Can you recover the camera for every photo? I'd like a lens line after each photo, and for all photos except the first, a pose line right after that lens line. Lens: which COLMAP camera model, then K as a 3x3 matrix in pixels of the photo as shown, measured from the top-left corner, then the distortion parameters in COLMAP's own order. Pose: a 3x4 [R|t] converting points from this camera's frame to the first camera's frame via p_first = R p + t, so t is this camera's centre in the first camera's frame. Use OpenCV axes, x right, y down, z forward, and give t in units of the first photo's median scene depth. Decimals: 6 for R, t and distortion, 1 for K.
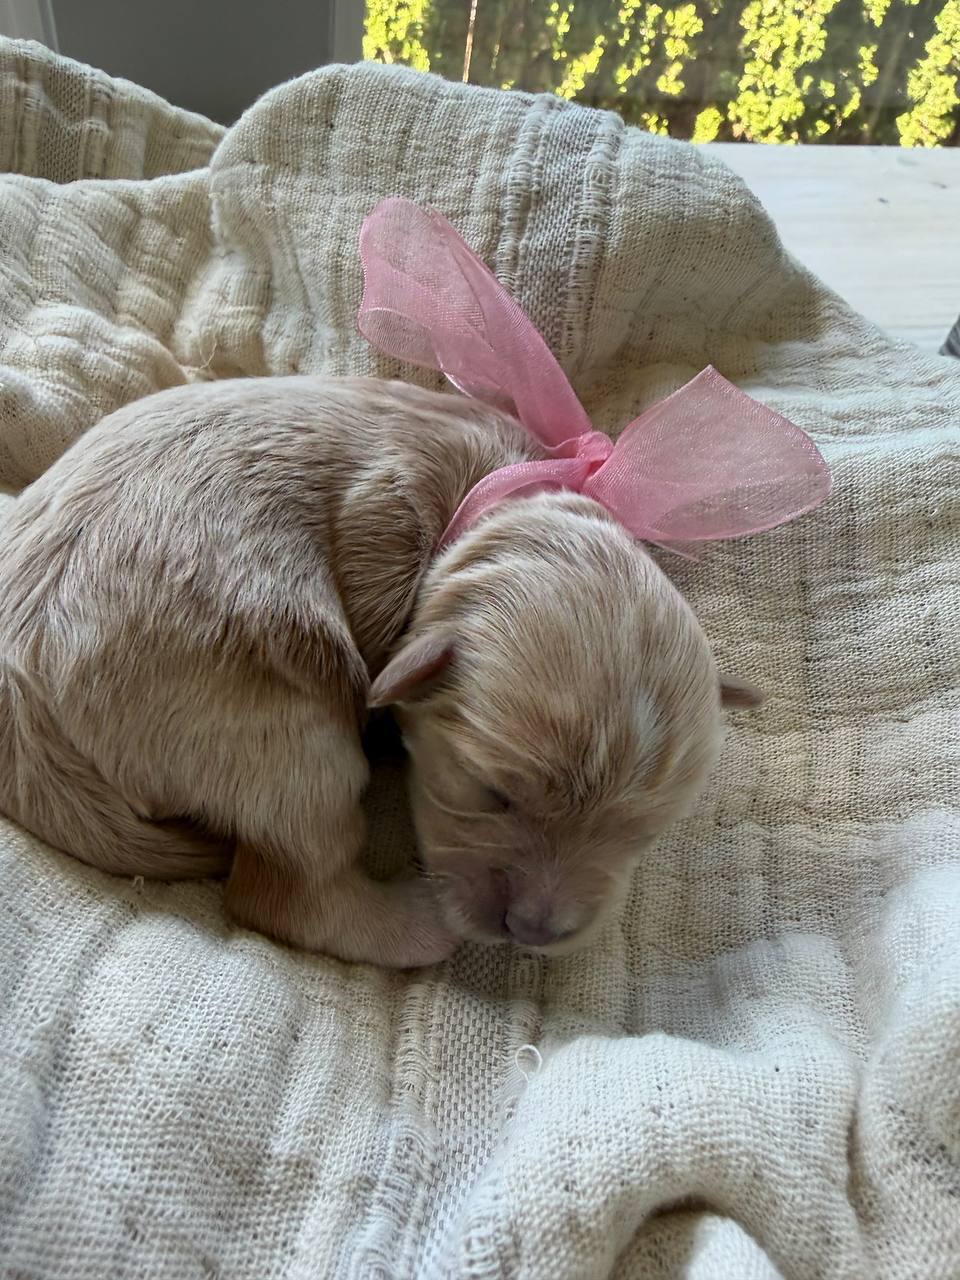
lens RADIAL K [[946.1, 0, 480.2], [0, 946.1, 585.7], [0, 0, 1]] dist [-0.012454, 0.019364]
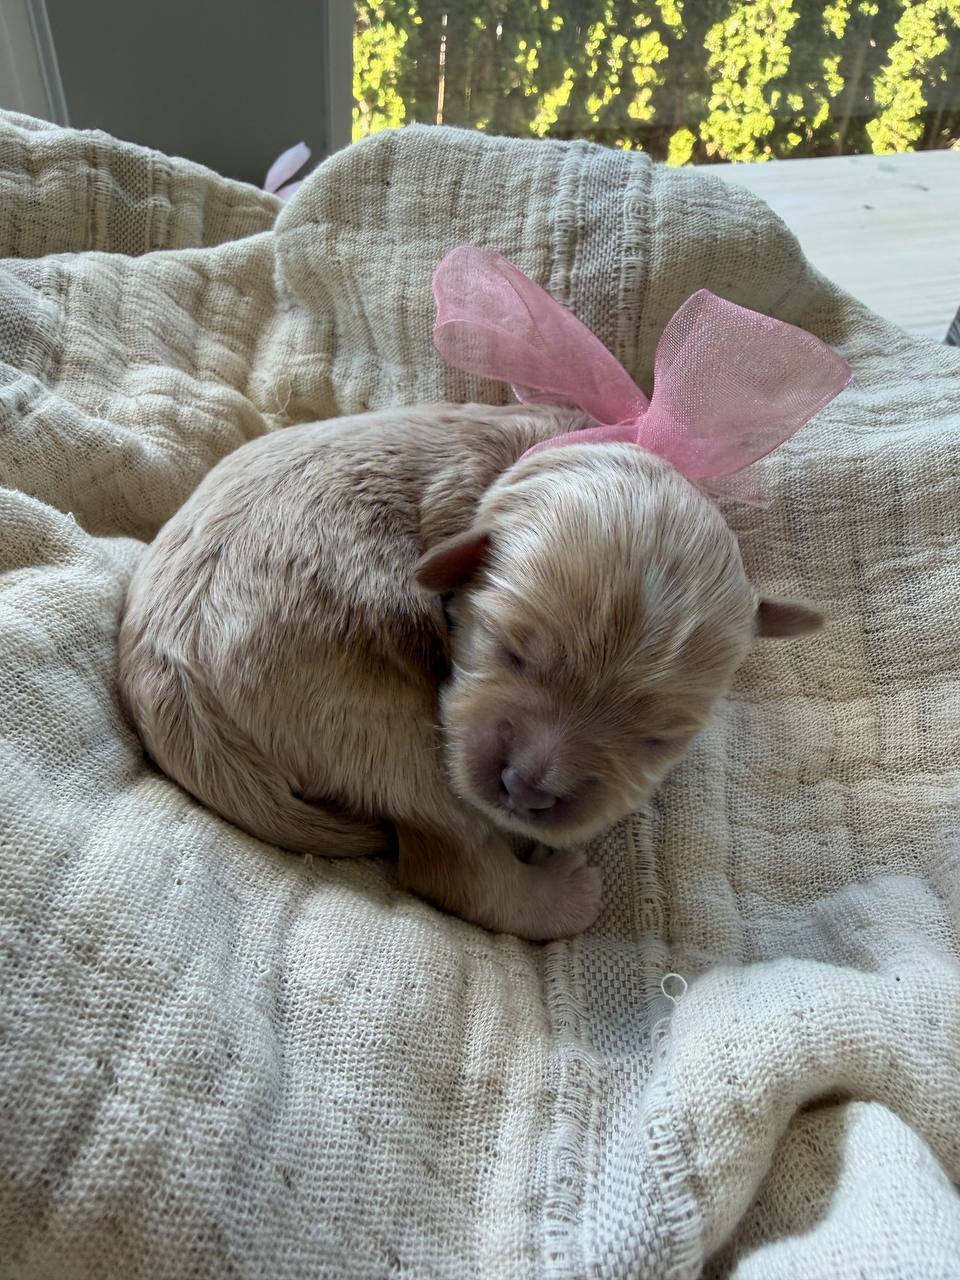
lens RADIAL K [[946.1, 0, 480.2], [0, 946.1, 585.7], [0, 0, 1]] dist [-0.012454, 0.019364]
pose [[0.997028, -0.076598, -0.008187, -0.087265], [0.076286, 0.996528, -0.033359, 0.027317], [0.010714, 0.032636, 0.999410, -0.100690]]
